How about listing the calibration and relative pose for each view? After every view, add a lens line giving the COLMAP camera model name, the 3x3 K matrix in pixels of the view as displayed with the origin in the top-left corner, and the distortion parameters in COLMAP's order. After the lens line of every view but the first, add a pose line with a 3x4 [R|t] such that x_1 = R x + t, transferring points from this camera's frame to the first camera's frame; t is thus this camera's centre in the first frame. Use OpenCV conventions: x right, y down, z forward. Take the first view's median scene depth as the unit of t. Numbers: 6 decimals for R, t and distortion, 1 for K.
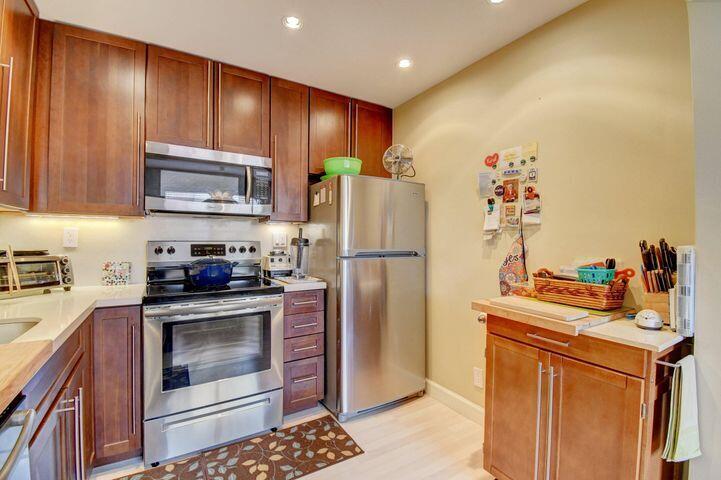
lens RADIAL K [[316.5, 0, 358.6], [0, 316.5, 238.1], [0, 0, 1]] dist [0.000187, -0.016989]
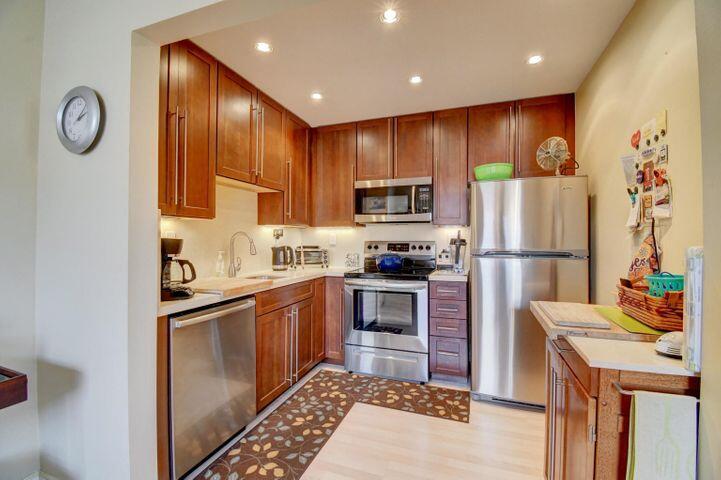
lens RADIAL K [[316.5, 0, 358.6], [0, 316.5, 238.1], [0, 0, 1]] dist [0.000187, -0.016989]
pose [[0.626063, -0.008136, -0.779730, 0.616455], [0.005728, 0.999967, -0.005835, 0.003410], [0.779751, -0.000813, 0.626089, -0.037872]]
